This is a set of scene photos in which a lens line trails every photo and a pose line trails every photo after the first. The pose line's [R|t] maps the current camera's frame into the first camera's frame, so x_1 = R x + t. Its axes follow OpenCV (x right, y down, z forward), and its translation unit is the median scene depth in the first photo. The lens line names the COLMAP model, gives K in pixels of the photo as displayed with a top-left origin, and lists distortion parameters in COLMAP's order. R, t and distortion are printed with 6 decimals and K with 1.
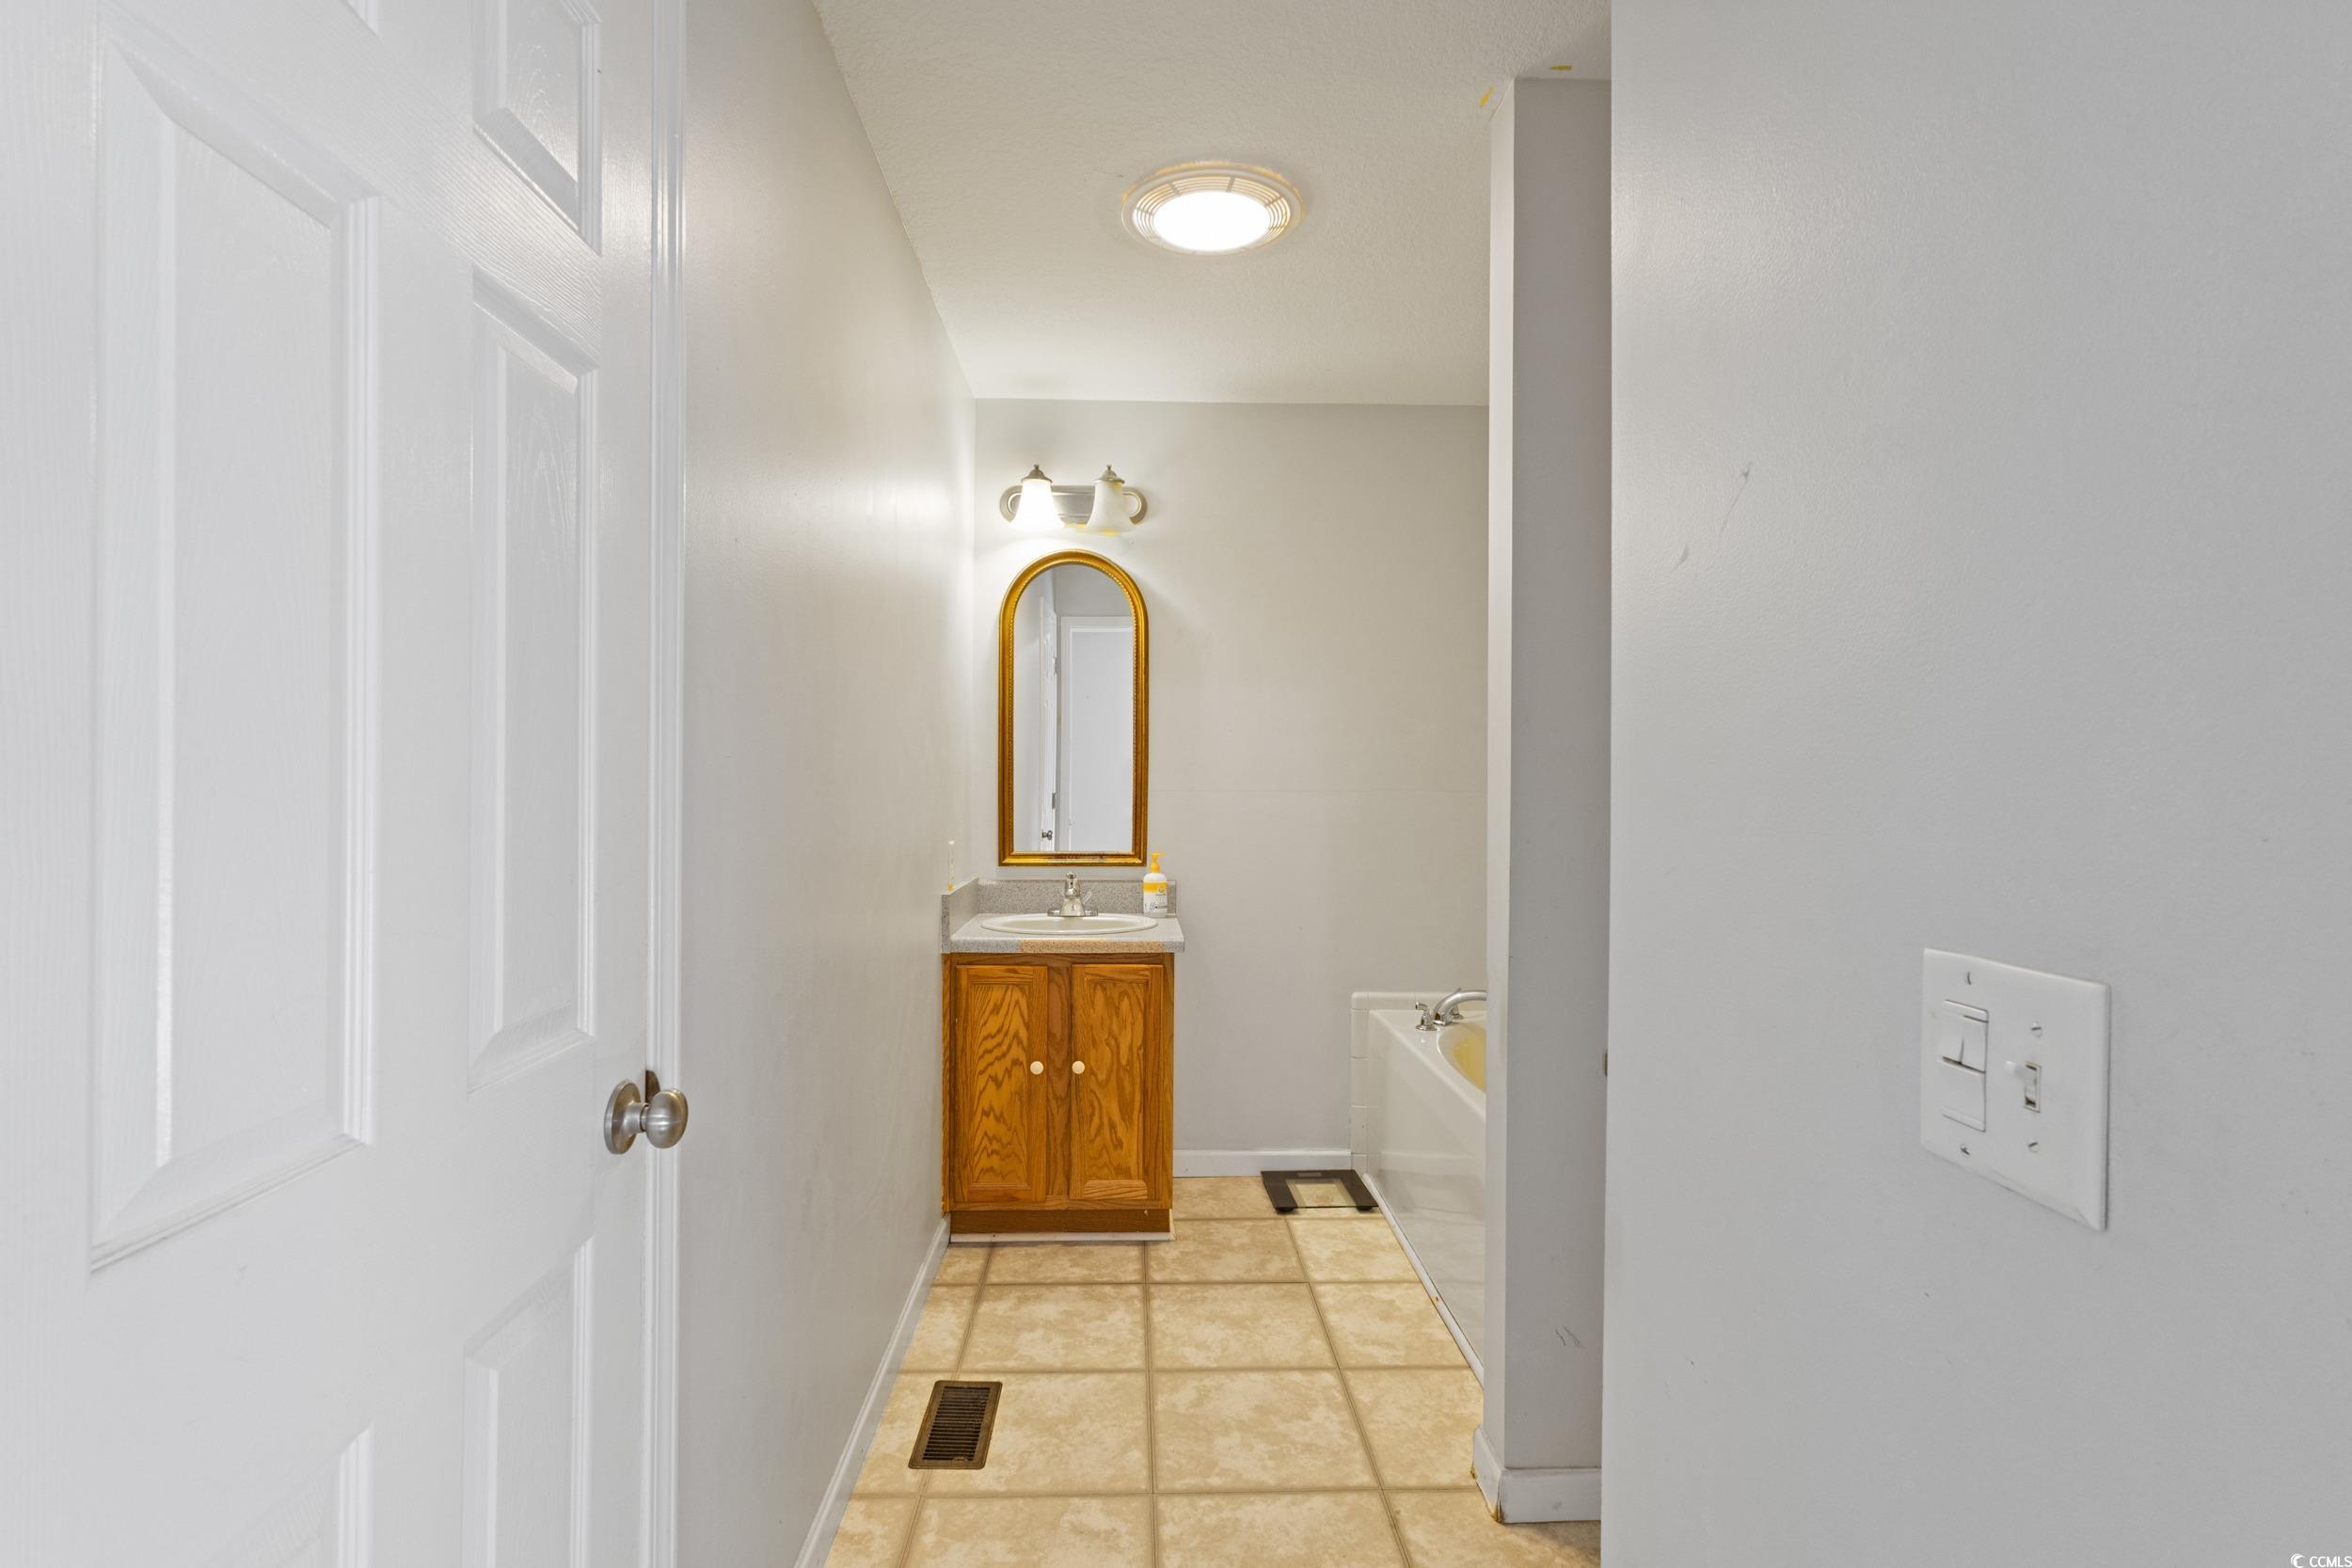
lens RADIAL K [[1088.3, 0, 1167.9], [0, 1088.3, 779.6], [0, 0, 1]] dist [0.002777, 0.001343]
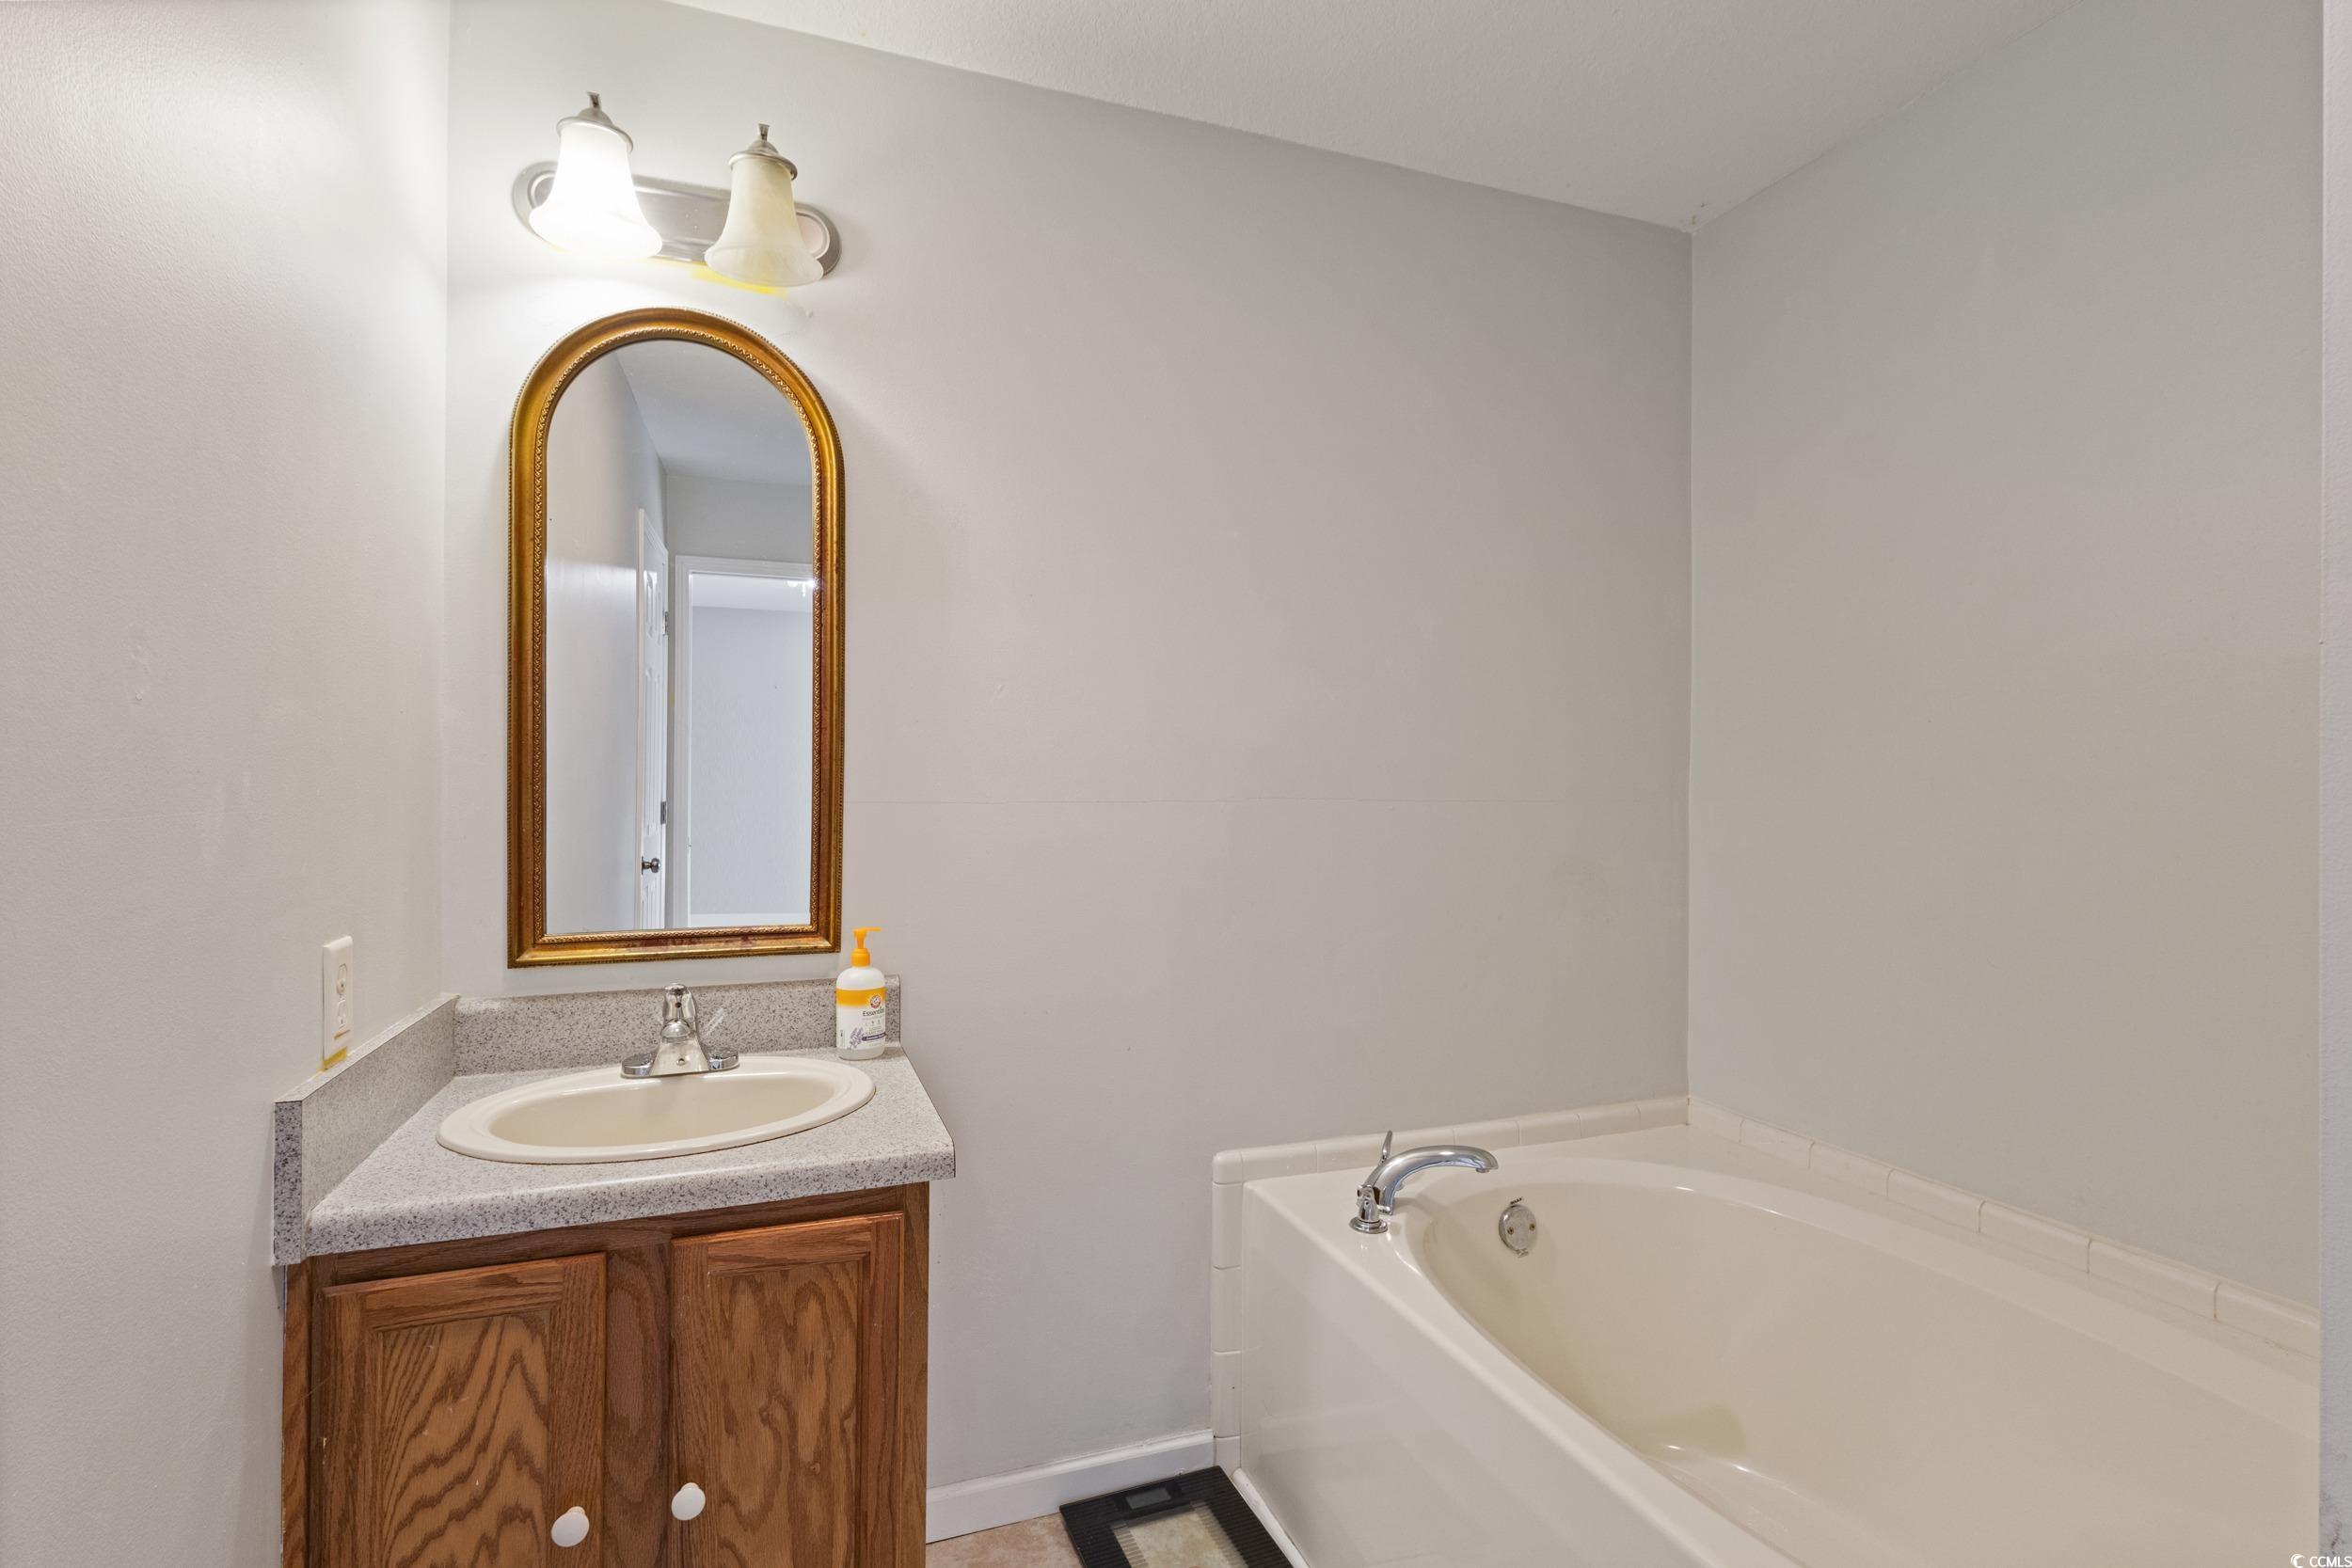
lens RADIAL K [[1088.3, 0, 1167.9], [0, 1088.3, 779.6], [0, 0, 1]] dist [0.002777, 0.001343]
pose [[0.949423, 0.000439, 0.313999, -0.040556], [0.000438, 0.999996, -0.002720, 0.000573], [-0.313999, 0.002720, 0.949419, 0.557402]]
